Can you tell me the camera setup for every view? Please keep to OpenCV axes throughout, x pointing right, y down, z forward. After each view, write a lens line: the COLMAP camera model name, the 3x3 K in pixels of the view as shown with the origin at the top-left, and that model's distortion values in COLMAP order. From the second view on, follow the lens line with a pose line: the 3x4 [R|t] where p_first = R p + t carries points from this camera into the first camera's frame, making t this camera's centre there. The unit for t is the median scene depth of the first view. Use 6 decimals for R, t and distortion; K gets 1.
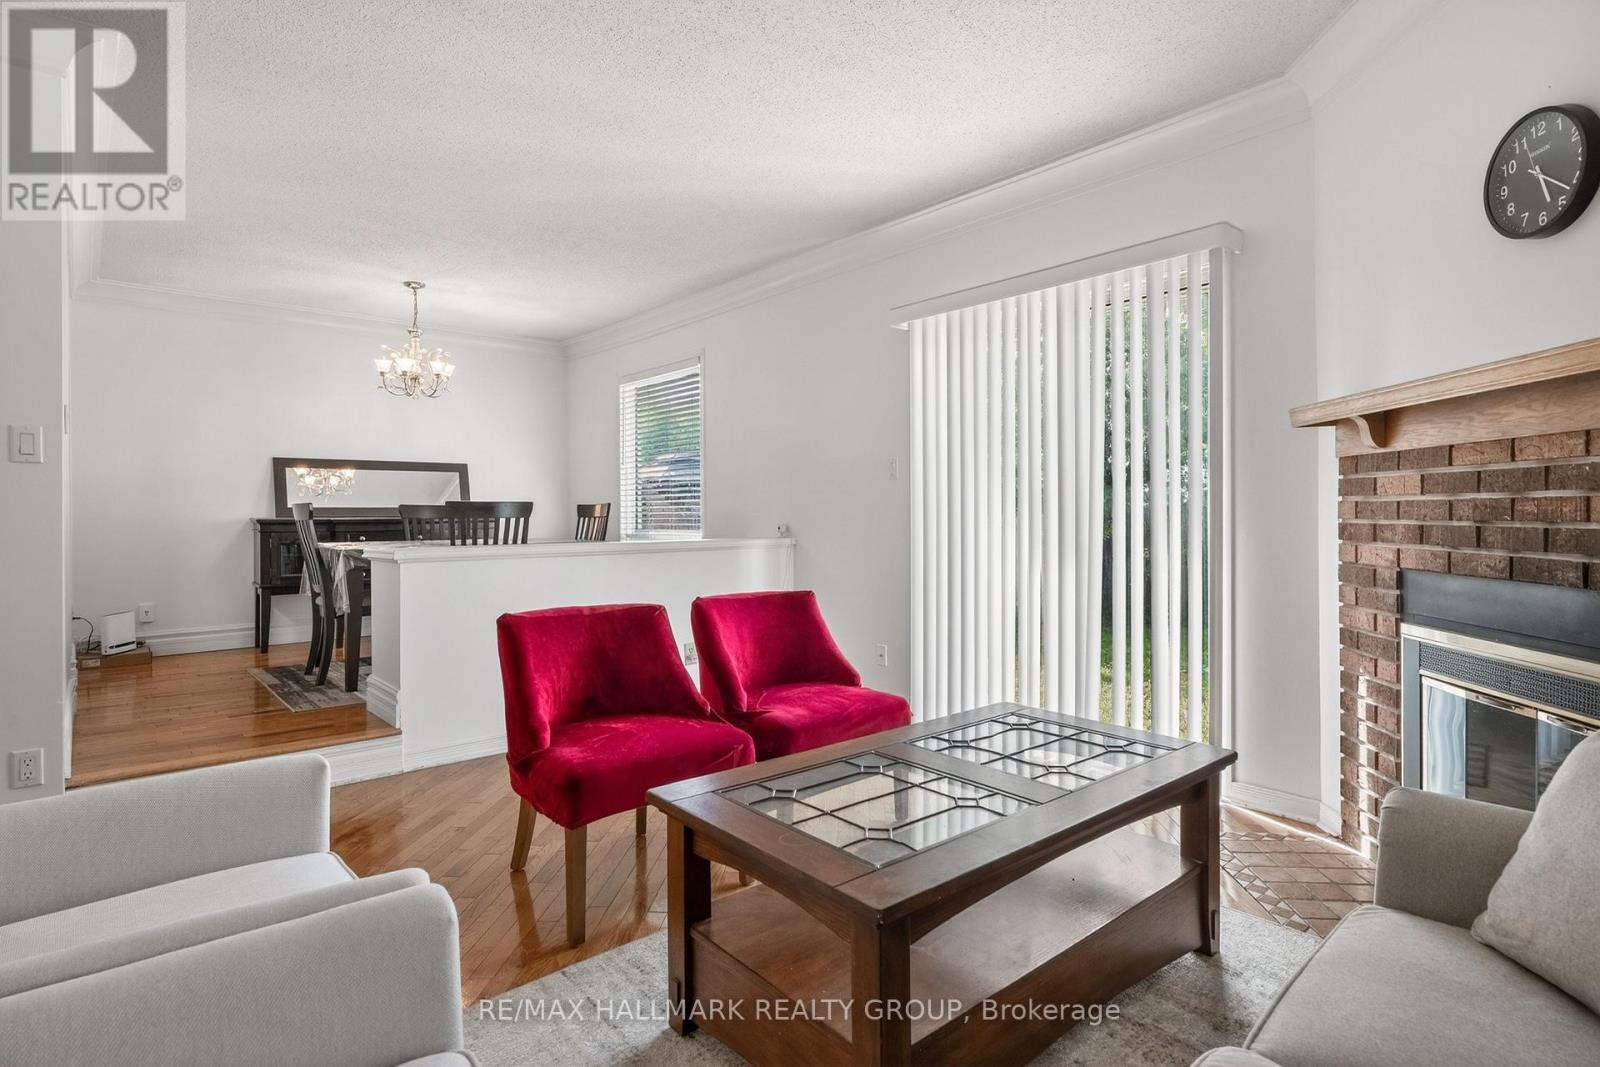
lens RADIAL K [[834.0, 0, 800.0], [0, 834.0, 533.5], [0, 0, 1]] dist [-0.000464, 0.000051]
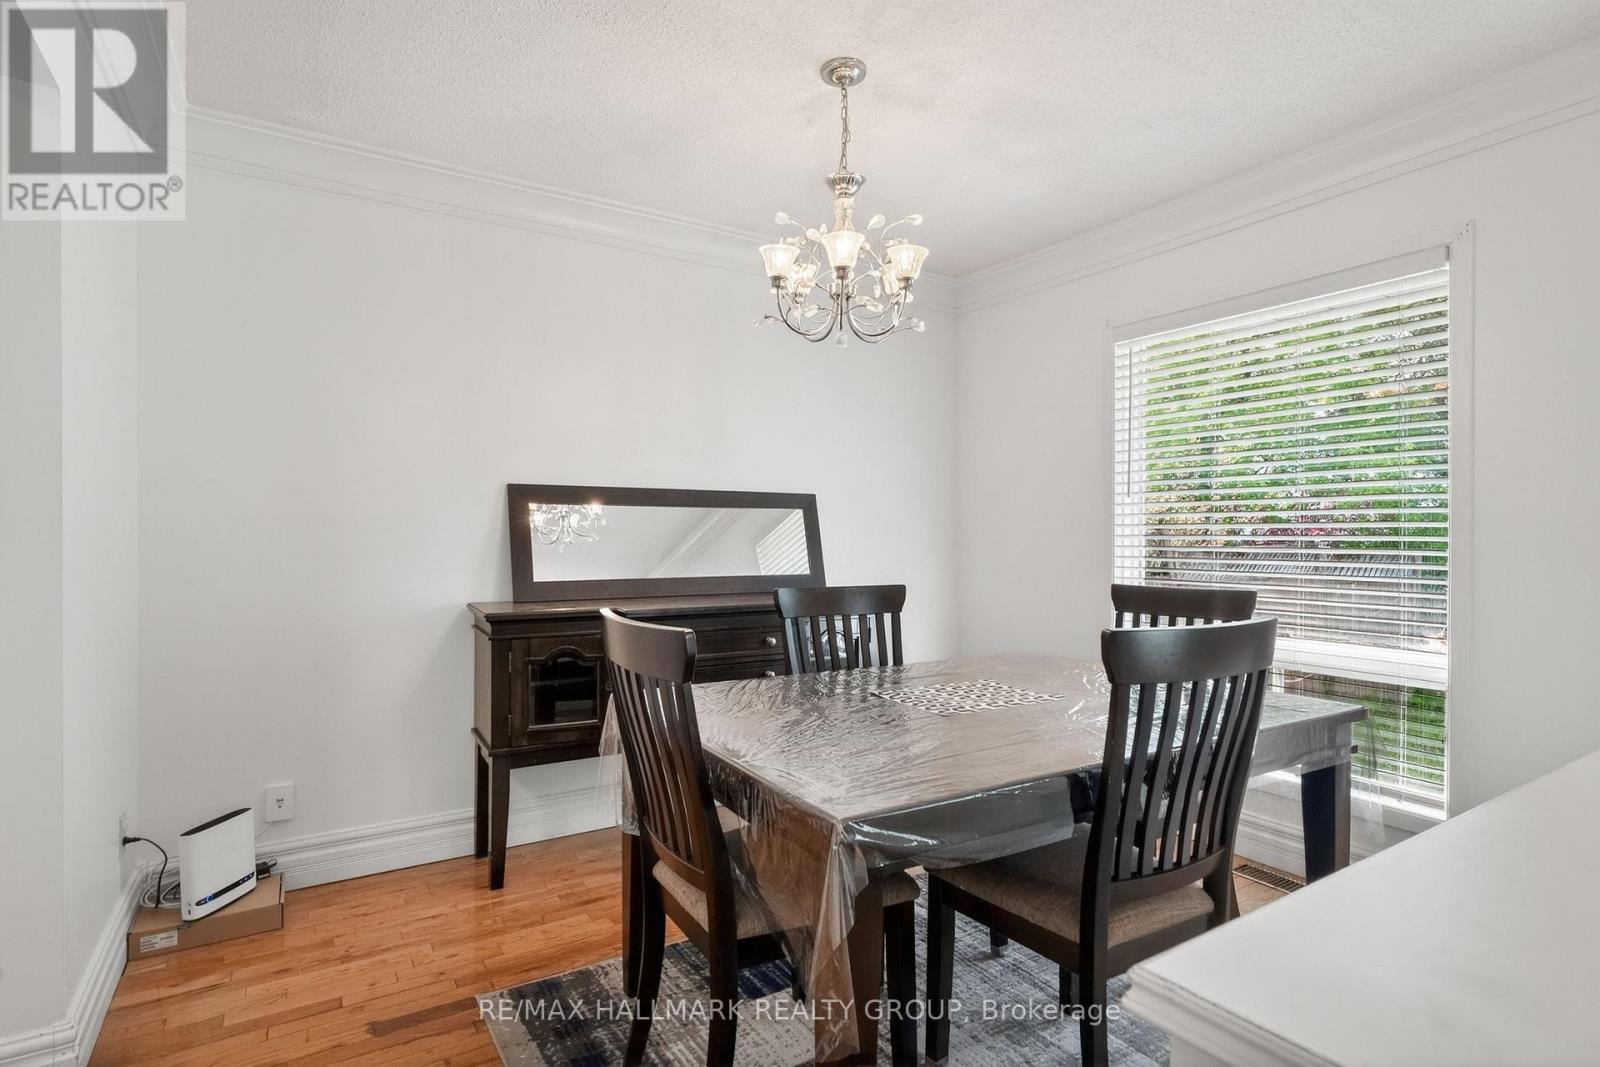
lens RADIAL K [[831.0, 0, 797.9], [0, 831.0, 559.3], [0, 0, 1]] dist [-0.000641, 0.000018]
pose [[0.988536, 0.006161, -0.150857, -0.394373], [-0.006221, 0.999981, 0.000073, -0.048077], [0.150855, 0.000867, 0.988556, 0.544307]]
